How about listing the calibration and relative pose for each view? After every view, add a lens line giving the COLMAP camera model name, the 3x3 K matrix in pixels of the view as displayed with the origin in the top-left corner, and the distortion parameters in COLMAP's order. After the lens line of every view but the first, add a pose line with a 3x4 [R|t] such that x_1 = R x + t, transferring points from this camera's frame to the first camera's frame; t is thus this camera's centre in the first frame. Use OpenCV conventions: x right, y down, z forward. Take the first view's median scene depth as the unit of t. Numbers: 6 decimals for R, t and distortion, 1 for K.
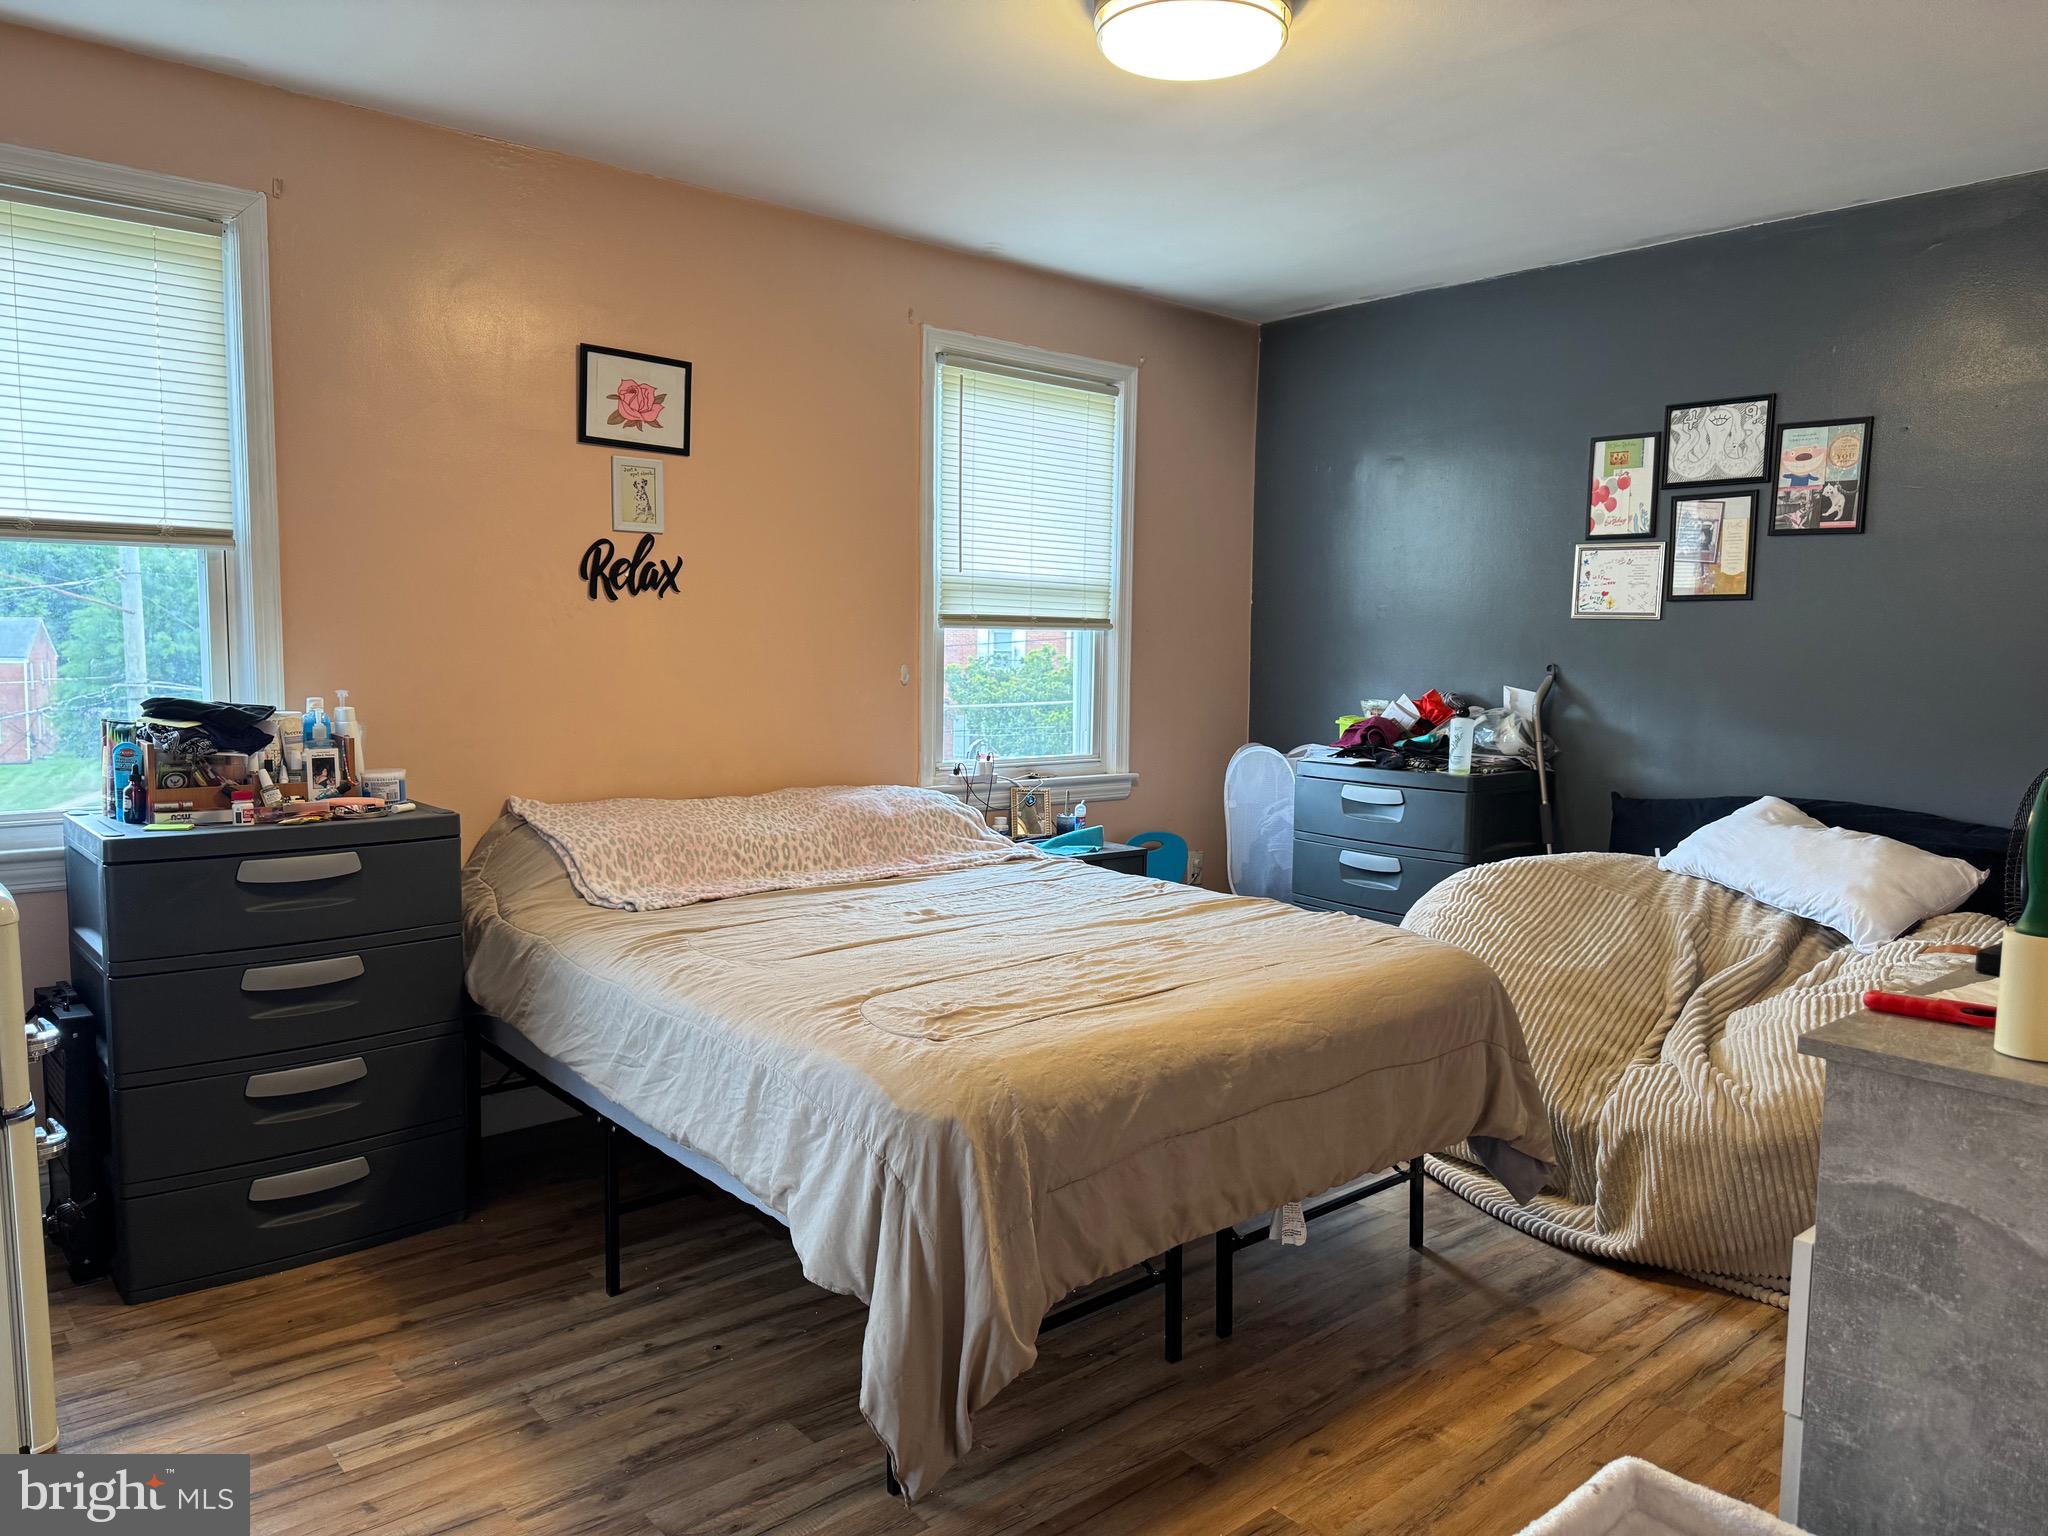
lens RADIAL K [[1438.9, 0, 1020.9], [0, 1438.9, 773.3], [0, 0, 1]] dist [0.133674, -0.166461]
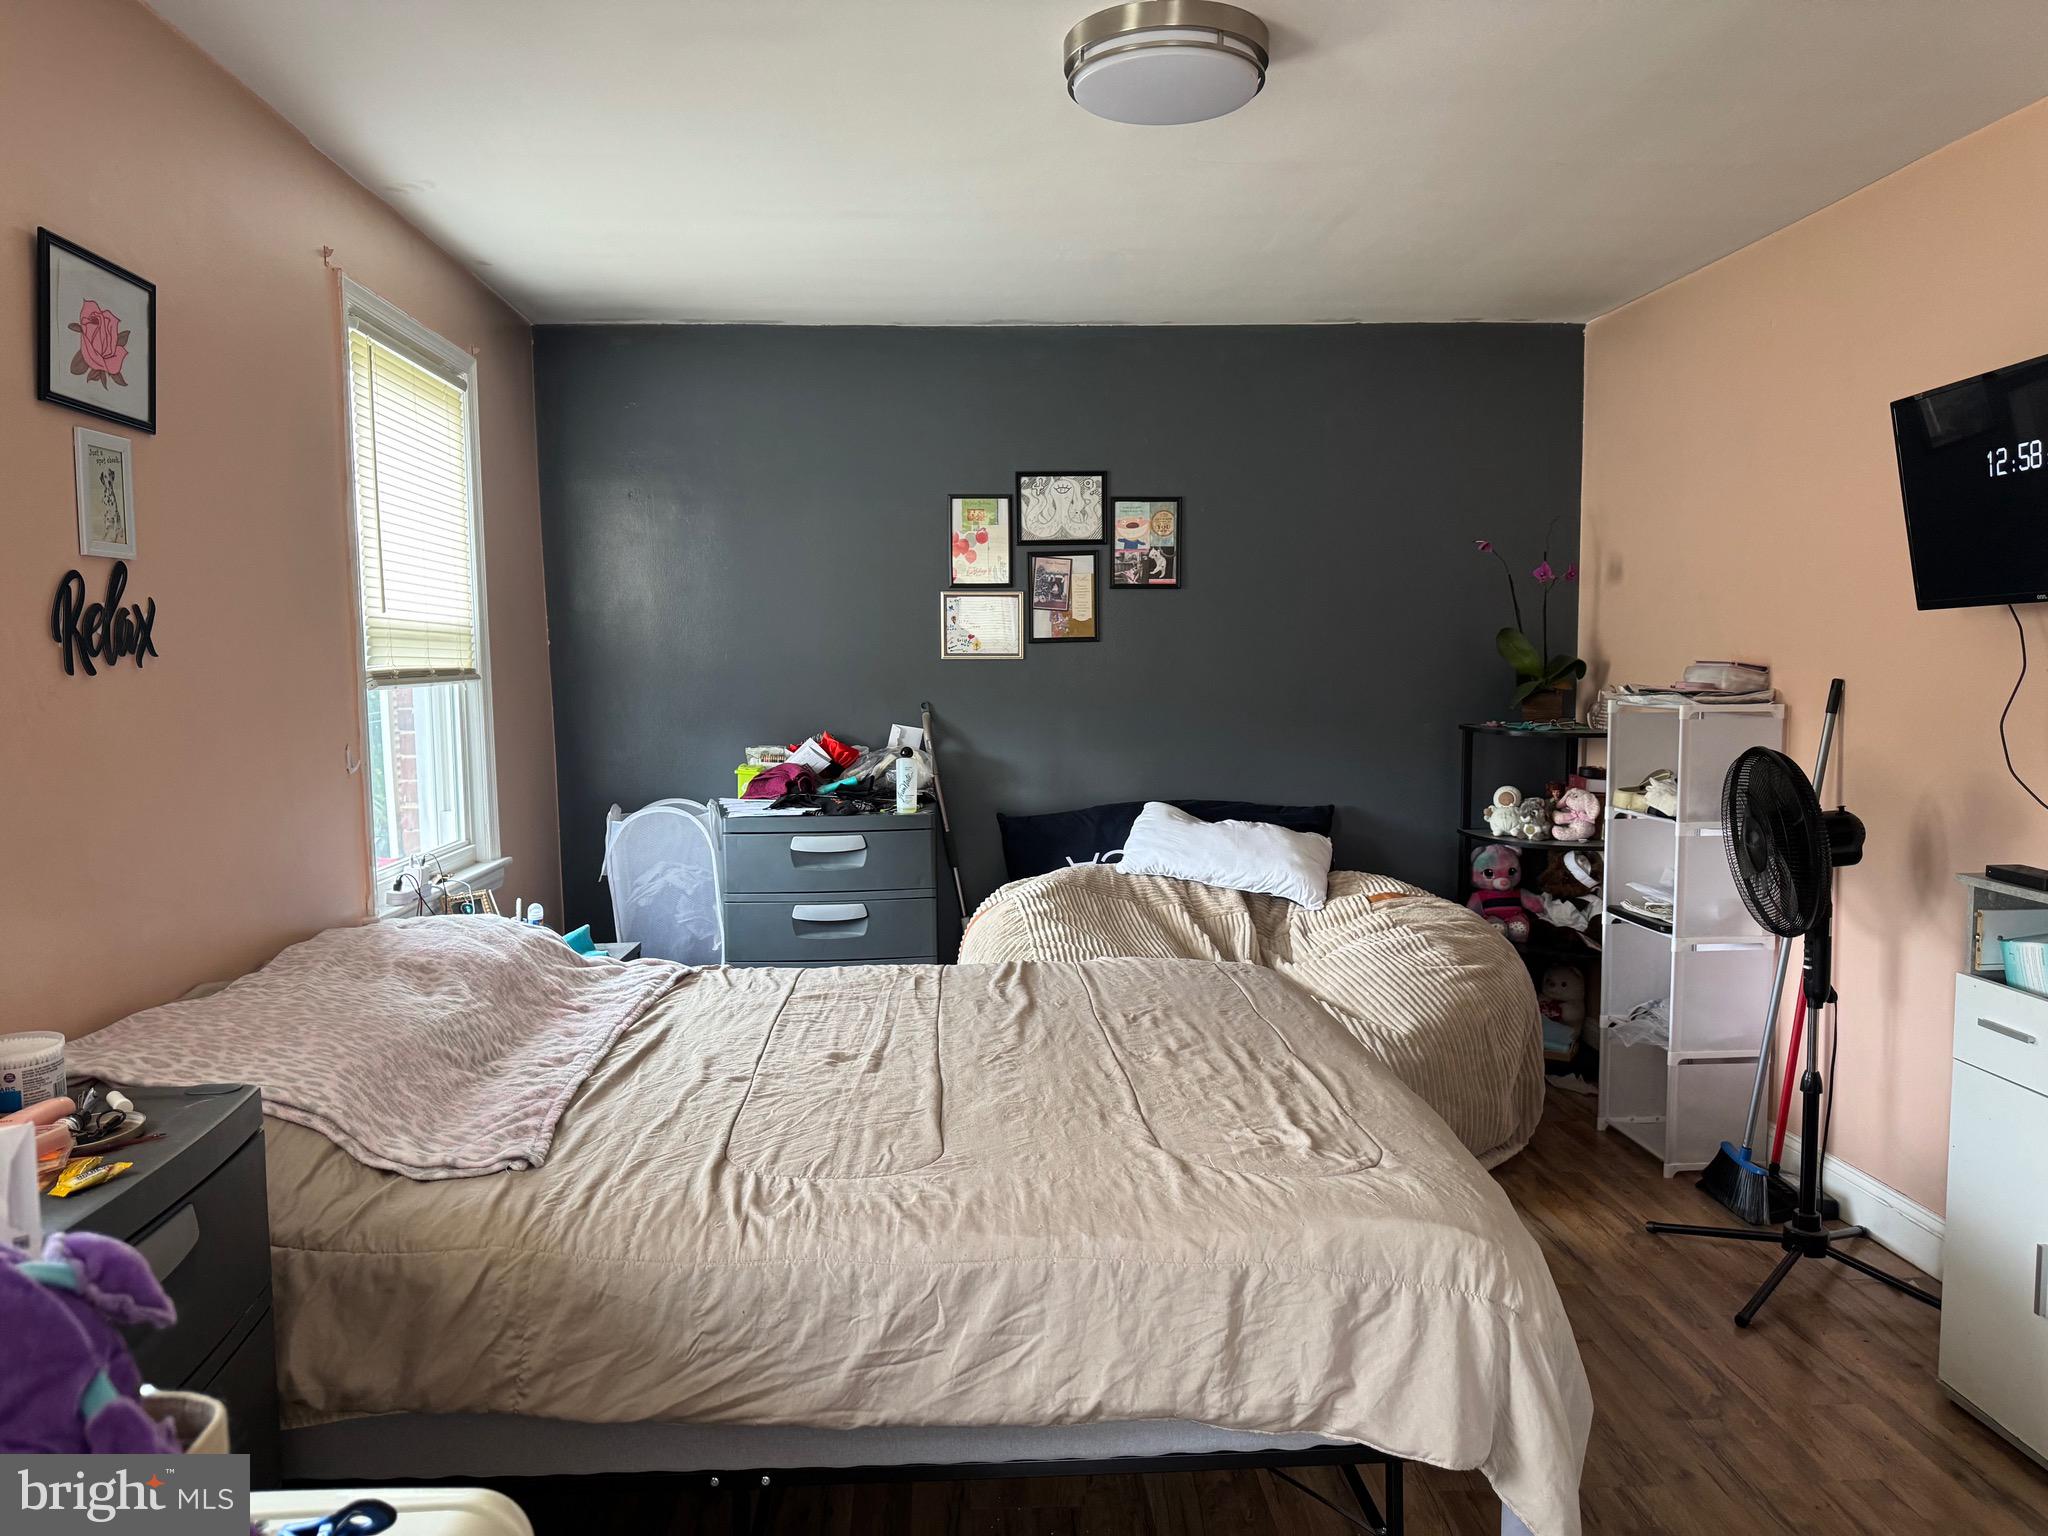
lens RADIAL K [[1438.9, 0, 1020.9], [0, 1438.9, 773.3], [0, 0, 1]] dist [0.133674, -0.166461]
pose [[0.620024, -0.090362, 0.779362, -0.483289], [0.100113, 0.994337, 0.035641, -0.060729], [-0.778169, 0.055926, 0.625560, 0.328273]]
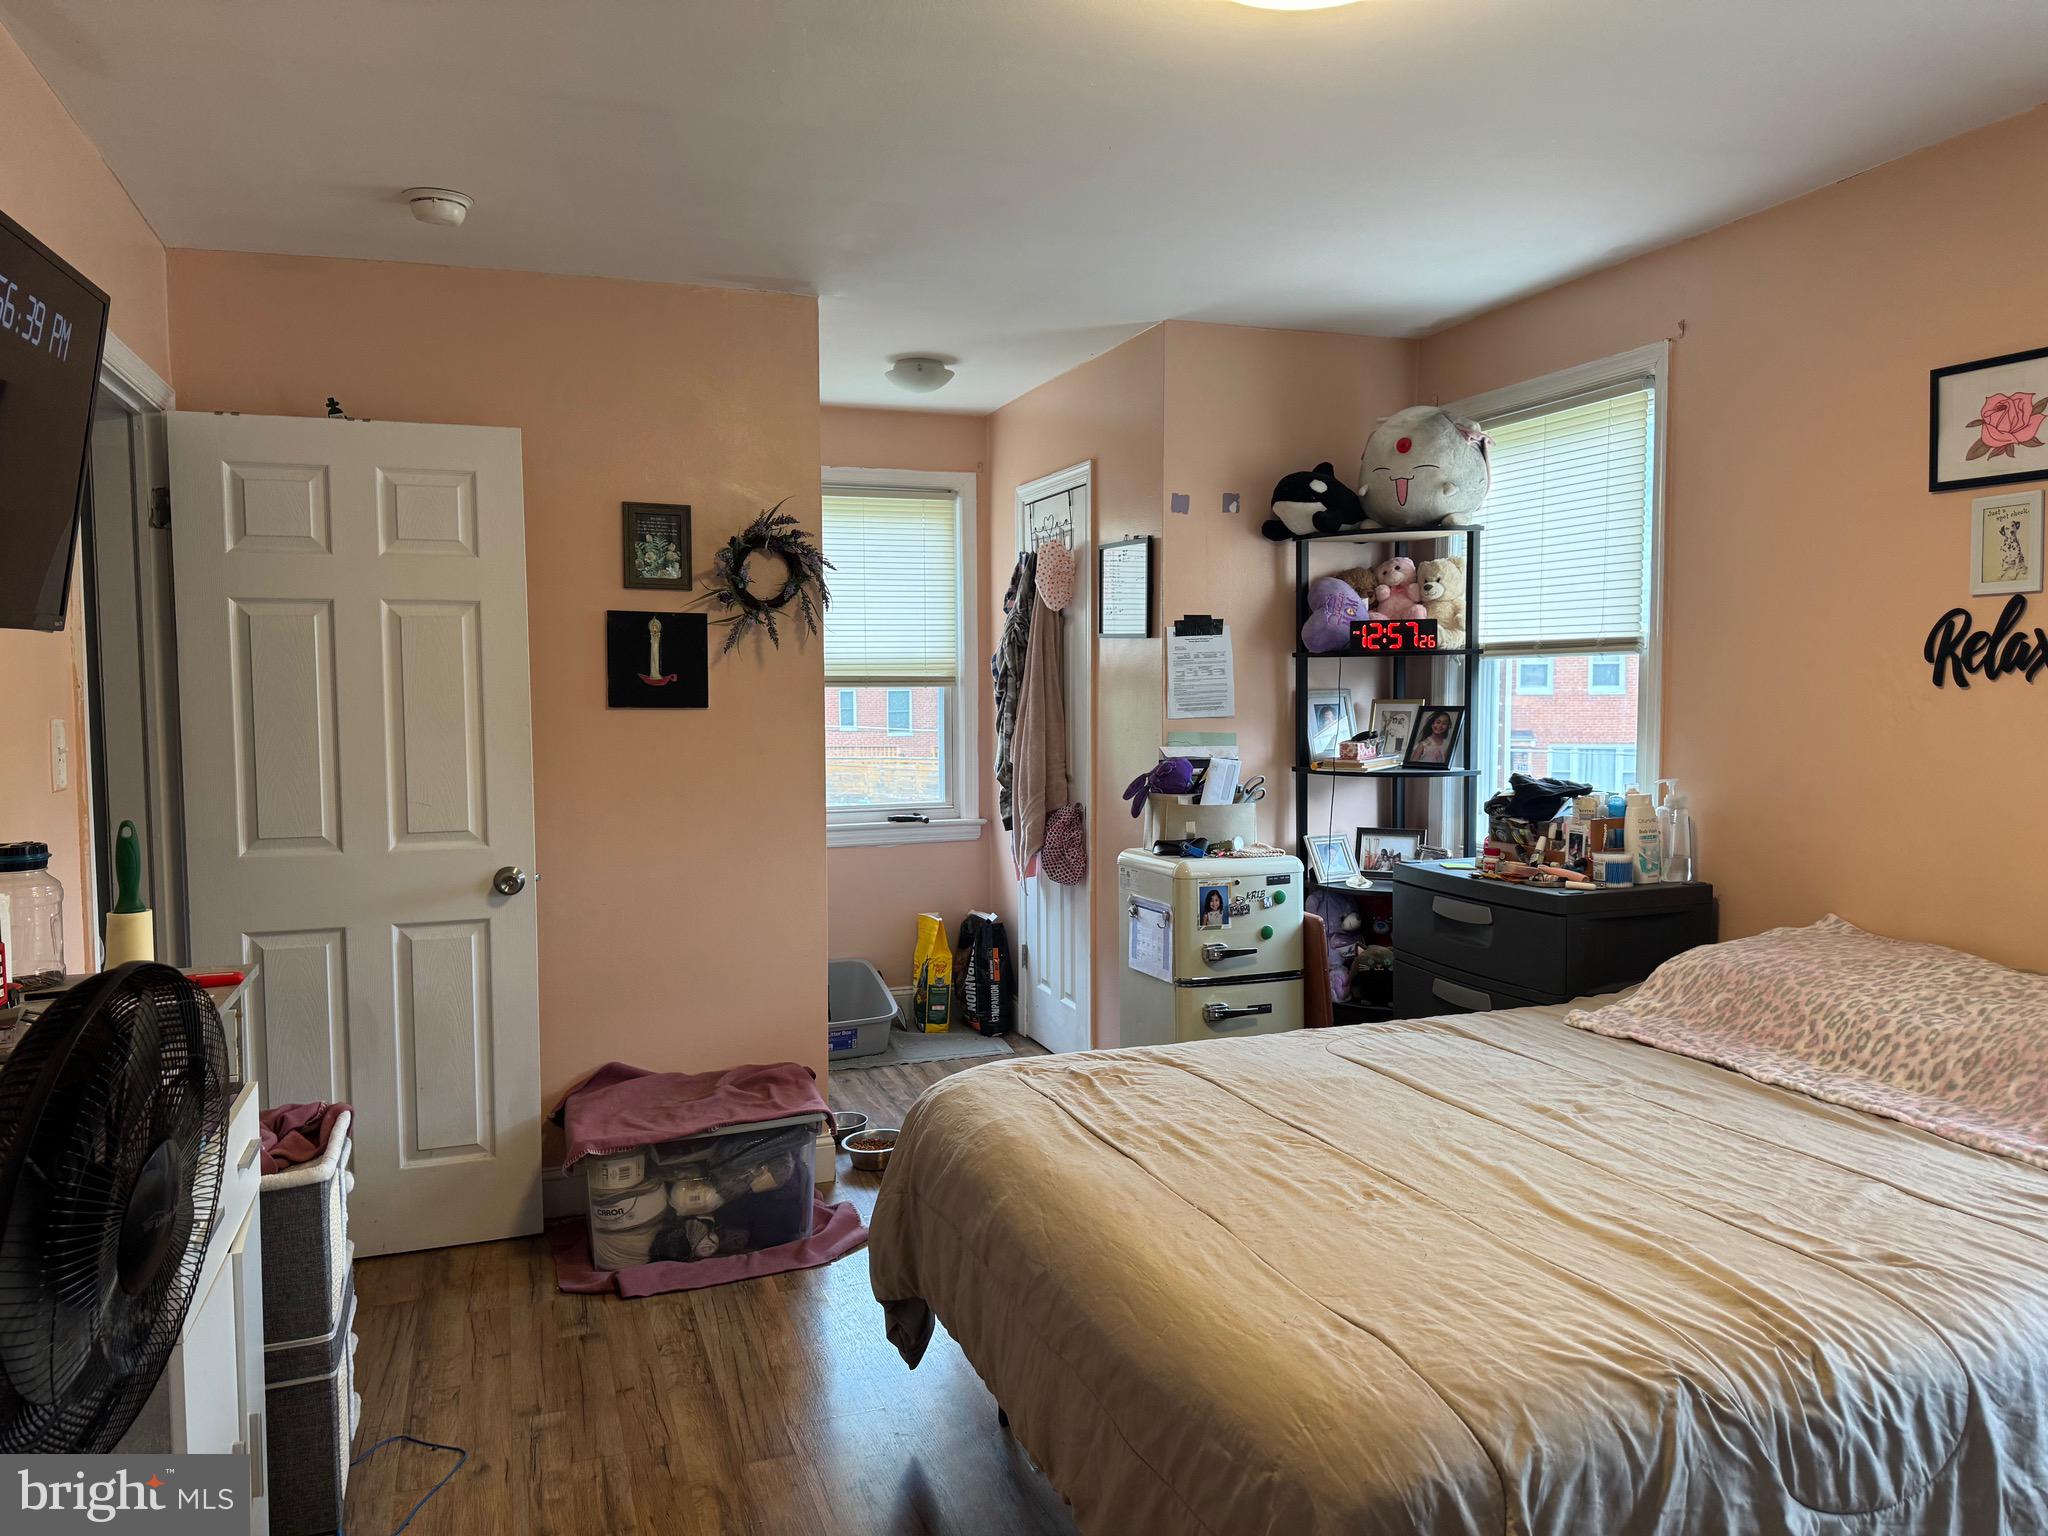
lens RADIAL K [[1451.2, 0, 1024.0], [0, 1451.2, 768.0], [0, 0, 1]] dist [0.049072, -0.063640]
pose [[-0.359389, 0.041113, -0.932282, 0.577461], [-0.092871, 0.992494, 0.079570, -0.087203], [0.928555, 0.115178, -0.352873, 0.772950]]
